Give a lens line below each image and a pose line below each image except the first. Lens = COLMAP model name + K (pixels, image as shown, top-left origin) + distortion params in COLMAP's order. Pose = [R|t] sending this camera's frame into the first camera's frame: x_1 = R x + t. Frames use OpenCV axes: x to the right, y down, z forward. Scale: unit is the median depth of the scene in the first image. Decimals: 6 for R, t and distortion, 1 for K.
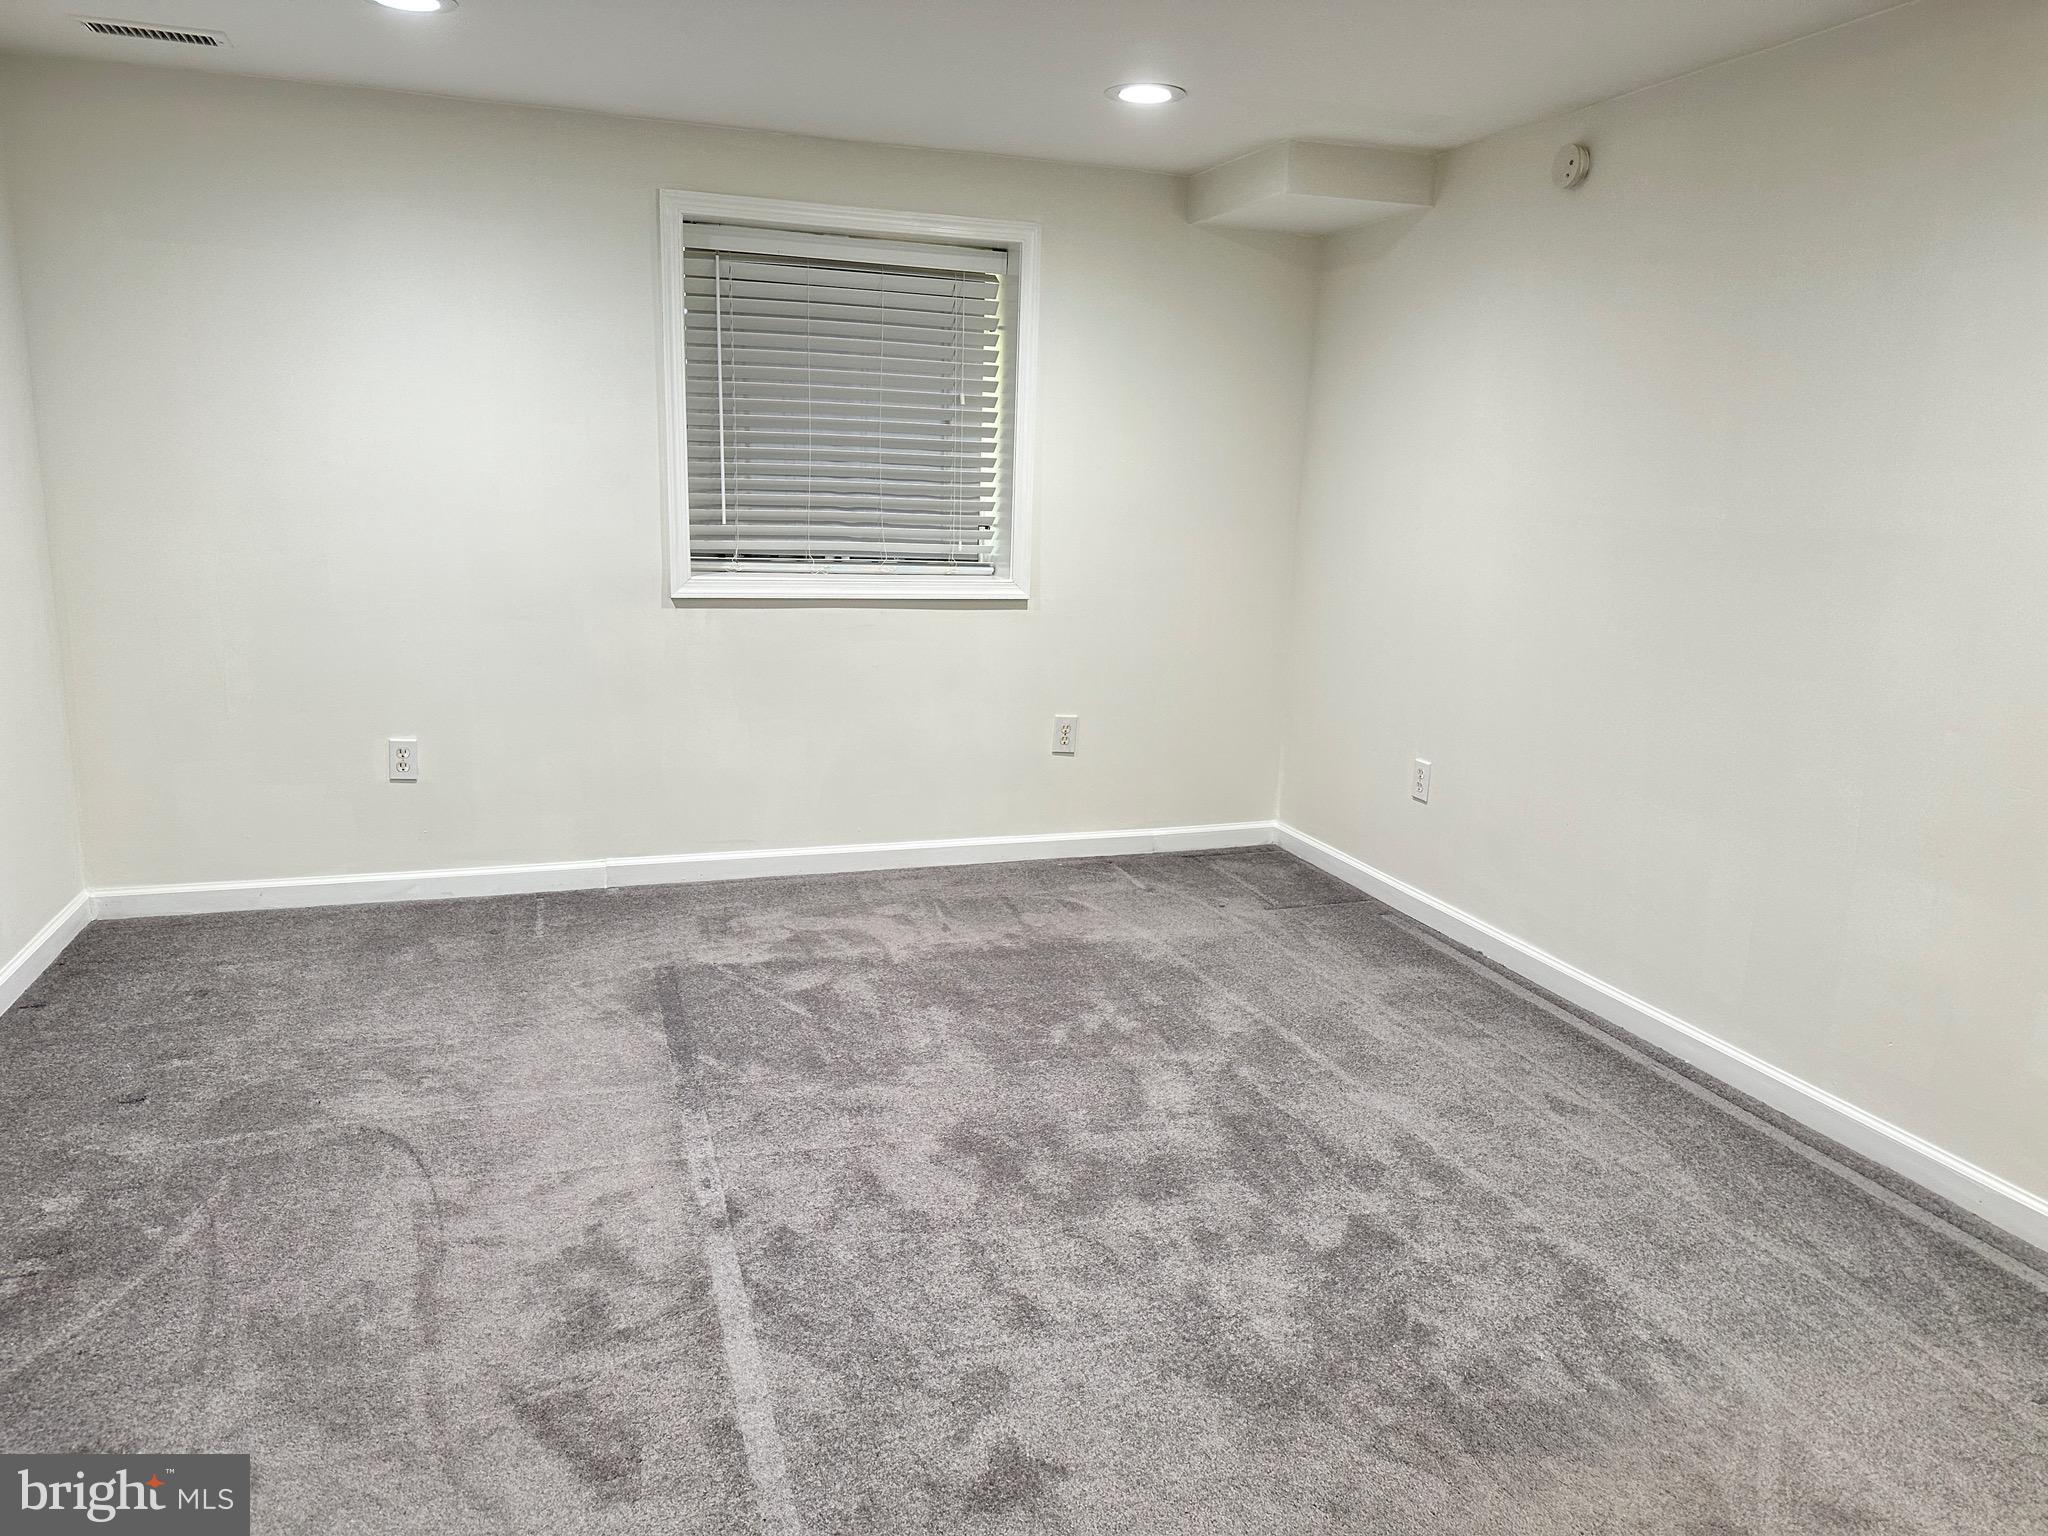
lens RADIAL K [[1450.0, 0, 1035.4], [0, 1450.0, 761.6], [0, 0, 1]] dist [0.068781, -0.092215]
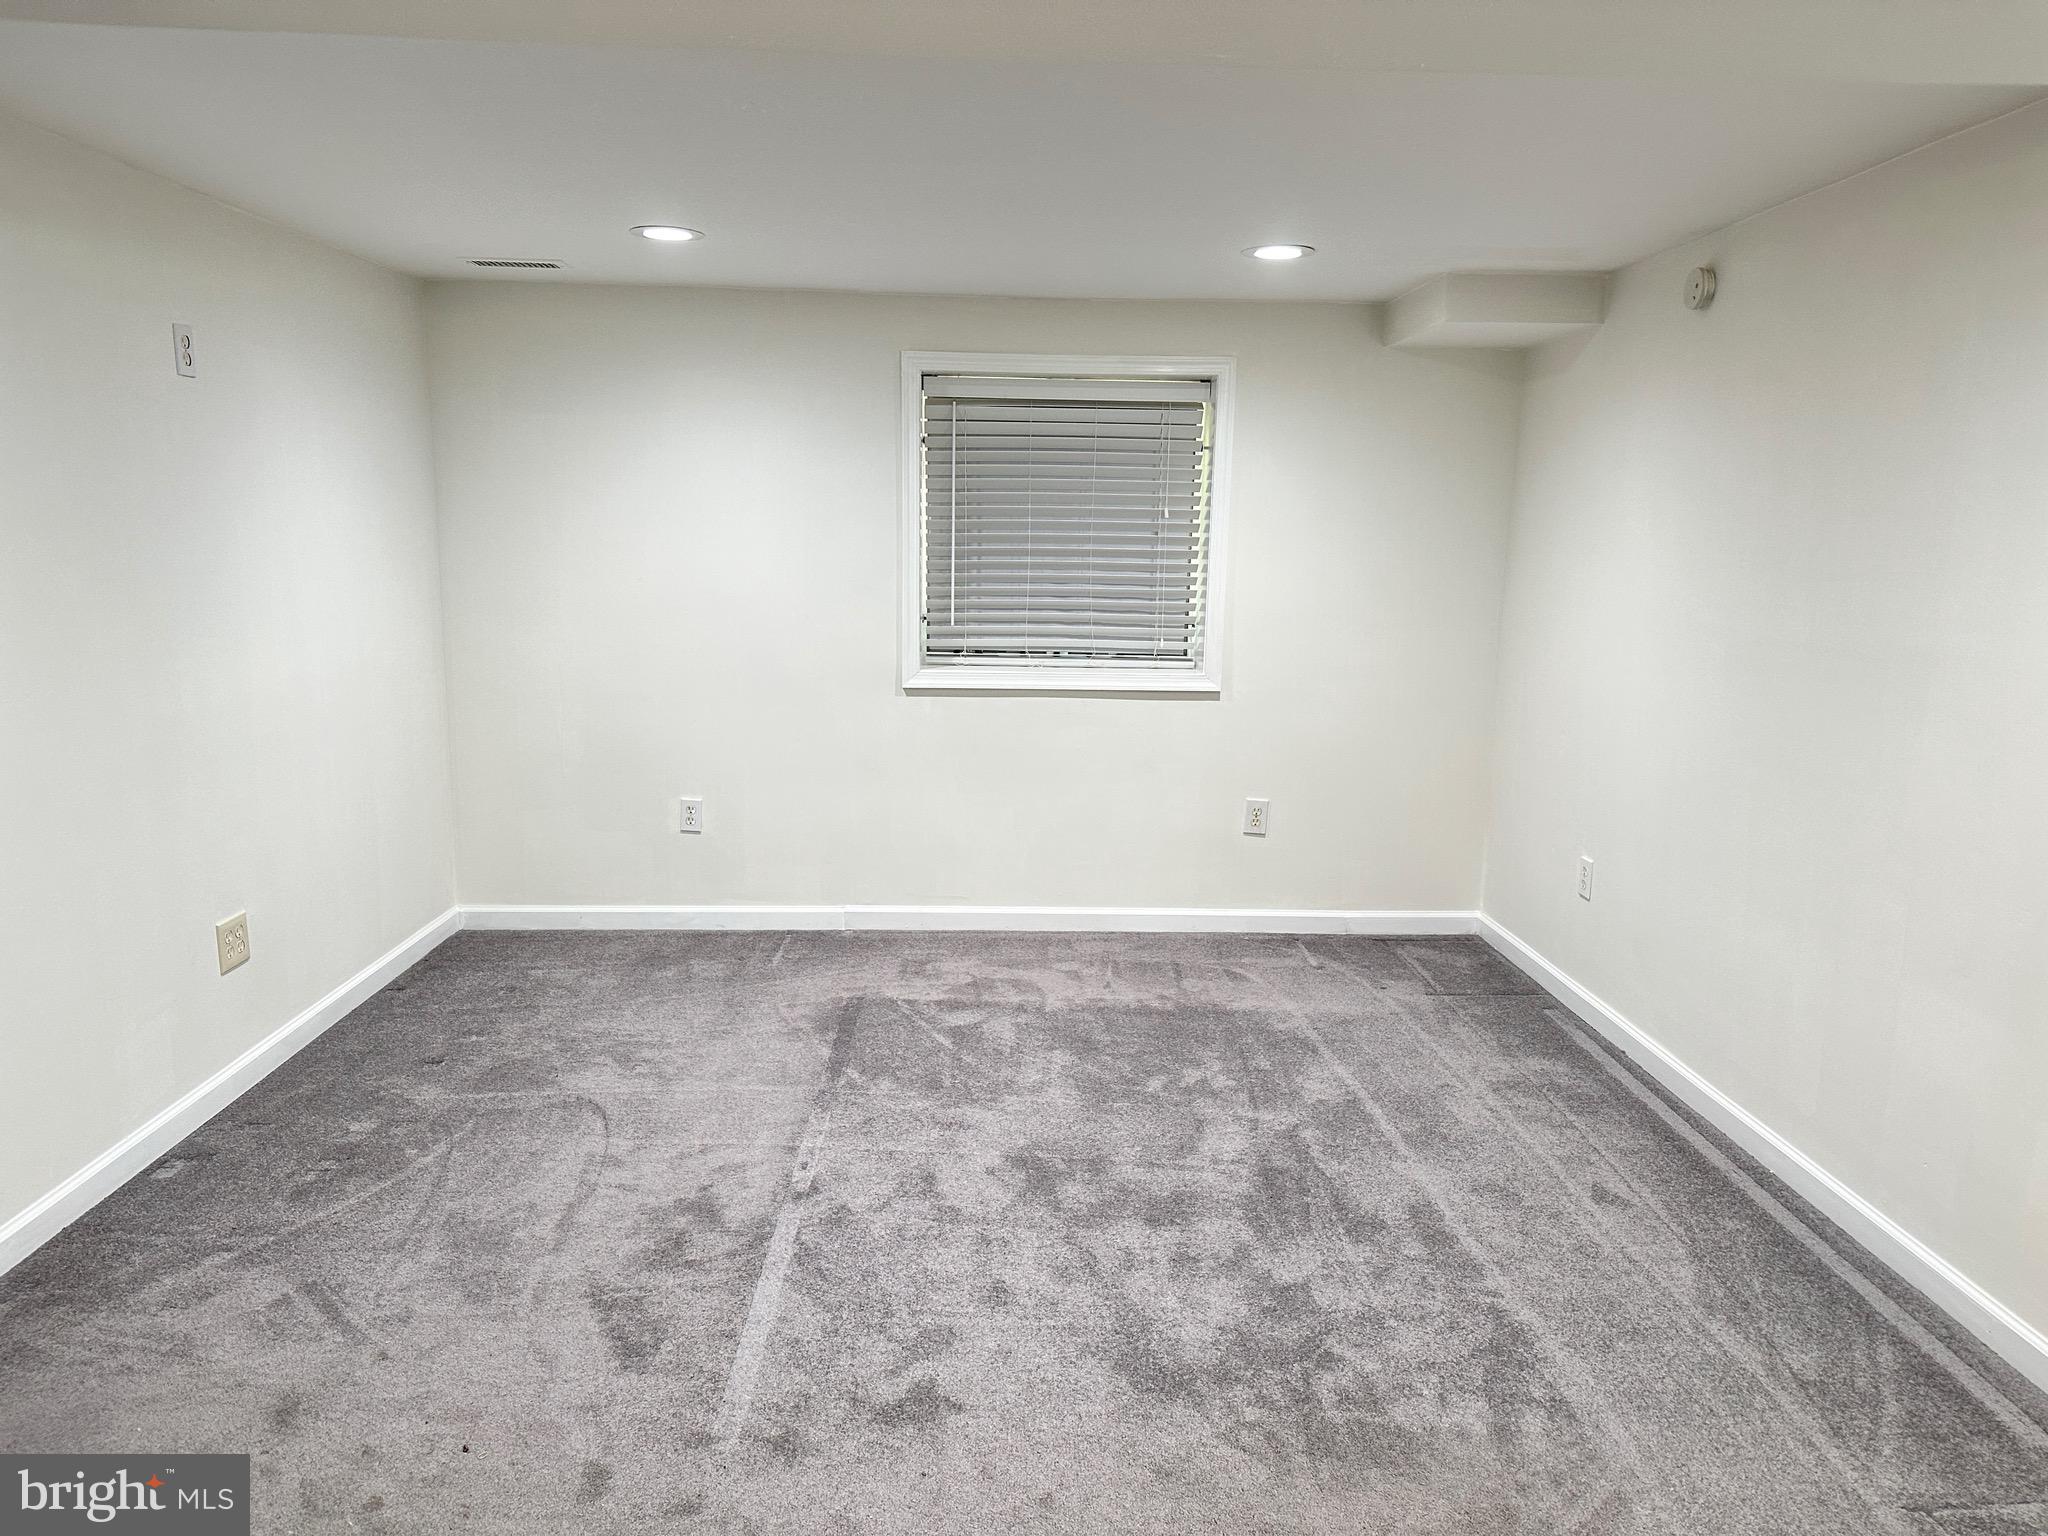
lens RADIAL K [[1450.0, 0, 1020.4], [0, 1450.0, 751.8], [0, 0, 1]] dist [0.068781, -0.092215]
pose [[0.955209, 0.027995, -0.294603, 0.235099], [-0.045184, 0.997640, -0.051700, -0.004591], [0.292461, 0.062696, 0.954220, -0.114032]]
